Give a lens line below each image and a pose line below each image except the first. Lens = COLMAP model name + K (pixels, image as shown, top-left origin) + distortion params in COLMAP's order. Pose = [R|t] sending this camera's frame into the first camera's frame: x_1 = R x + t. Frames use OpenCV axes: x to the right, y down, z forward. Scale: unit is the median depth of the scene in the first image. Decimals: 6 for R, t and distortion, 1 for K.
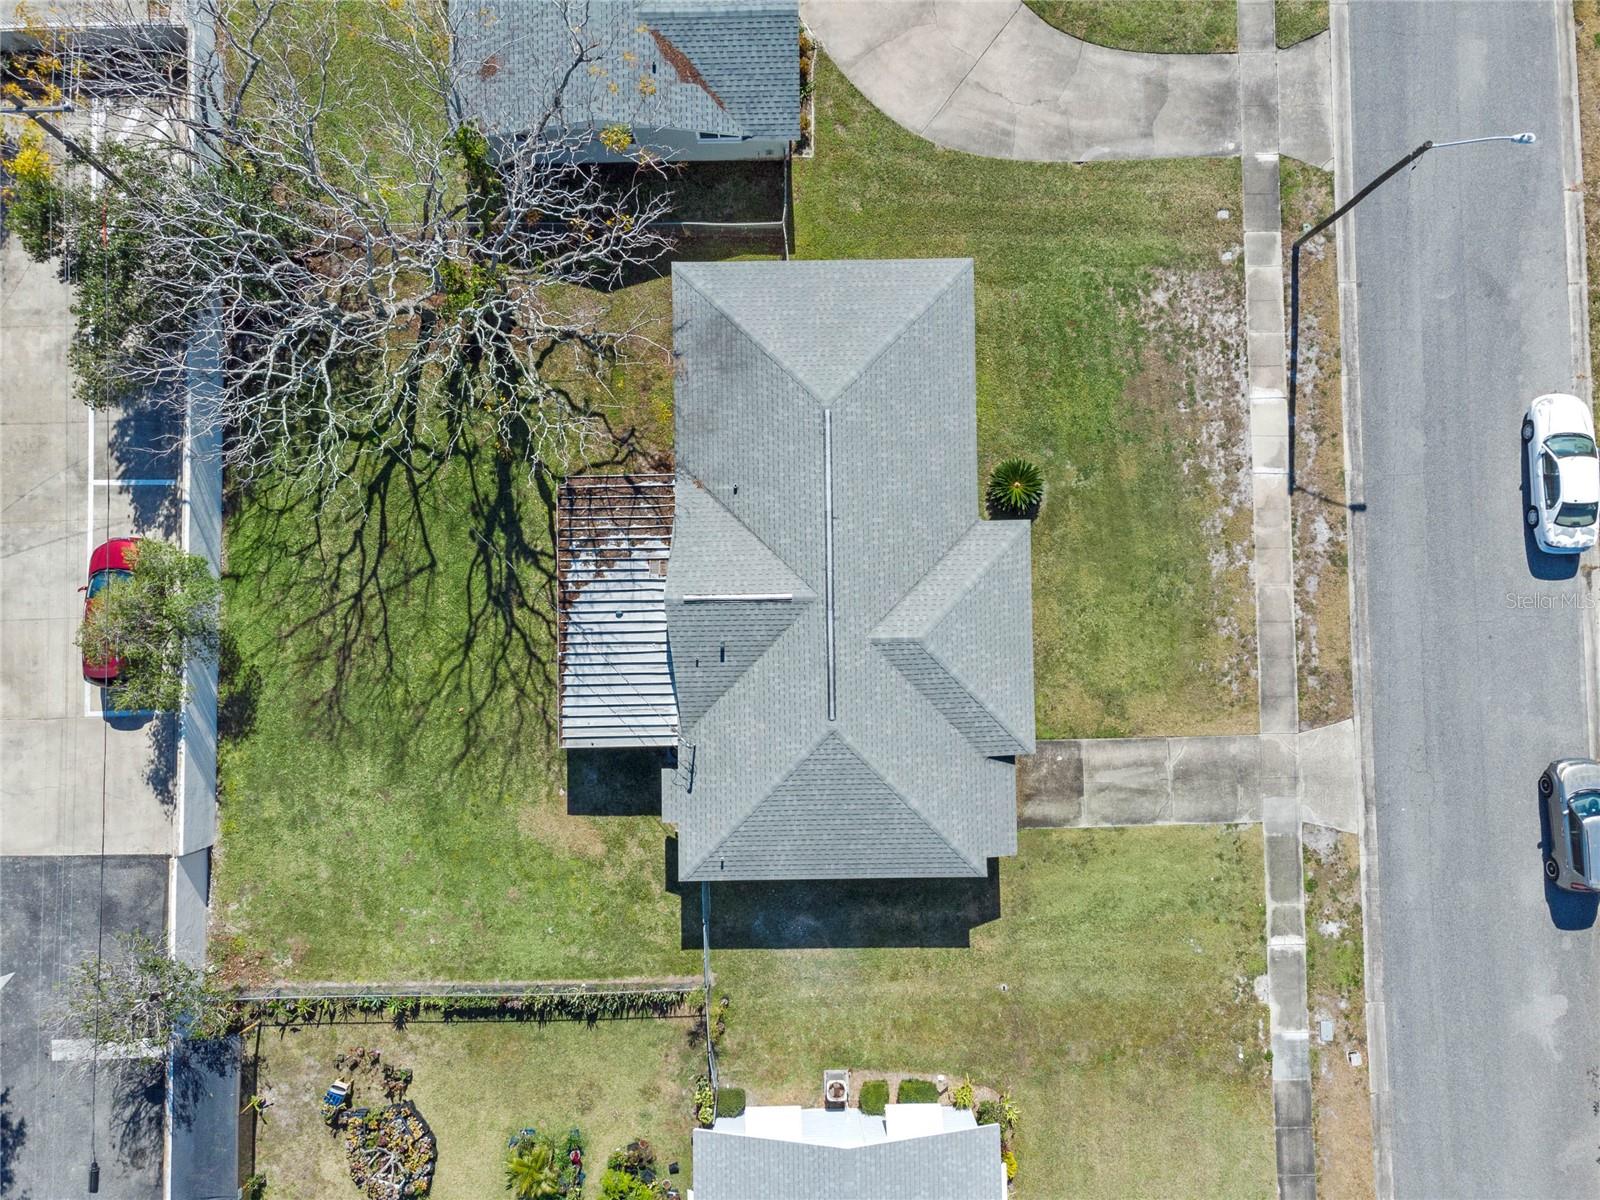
lens RADIAL K [[1198.7, 0, 800.0], [0, 1198.7, 600.0], [0, 0, 1]] dist [-0.003164, 0.026956]
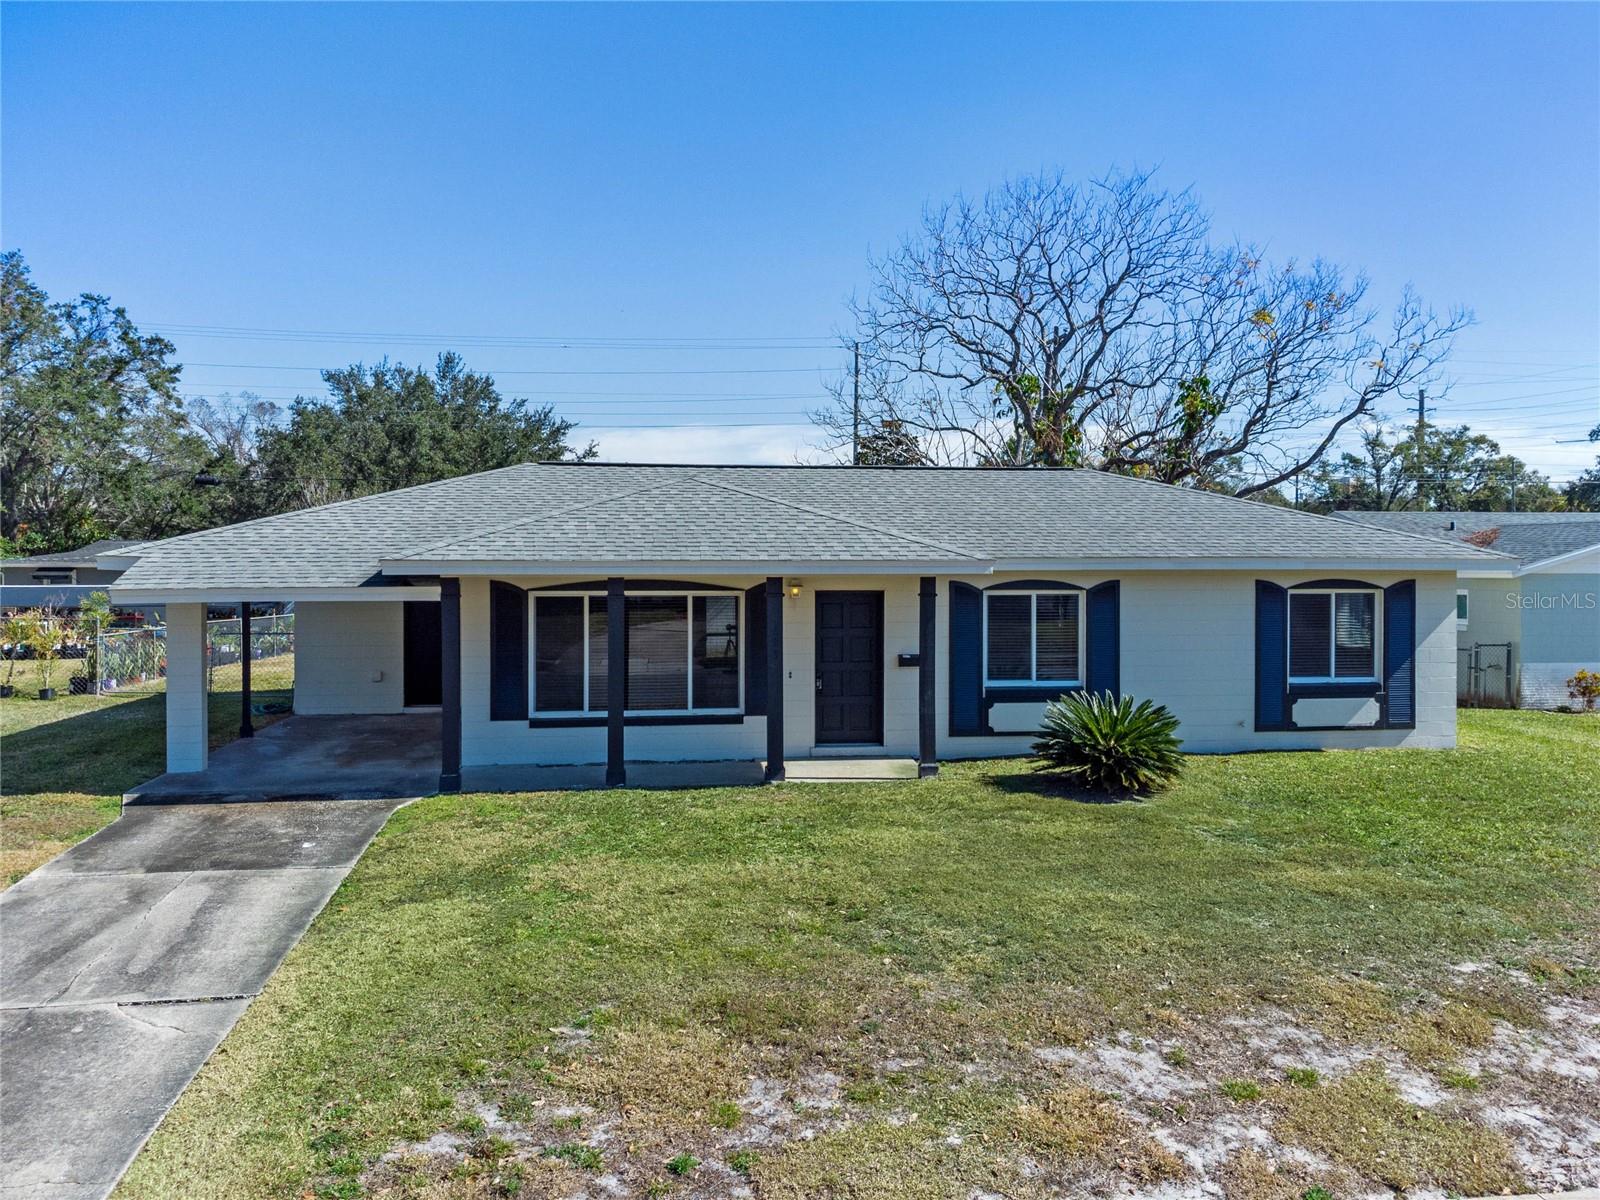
lens RADIAL K [[1198.7, 0, 800.0], [0, 1198.7, 600.0], [0, 0, 1]] dist [-0.003164, 0.026956]
pose [[0.110633, 0.022181, -0.993614, 0.536339], [-0.992834, 0.047902, -0.109476, 0.037101], [0.045168, 0.998606, 0.027322, 0.932045]]
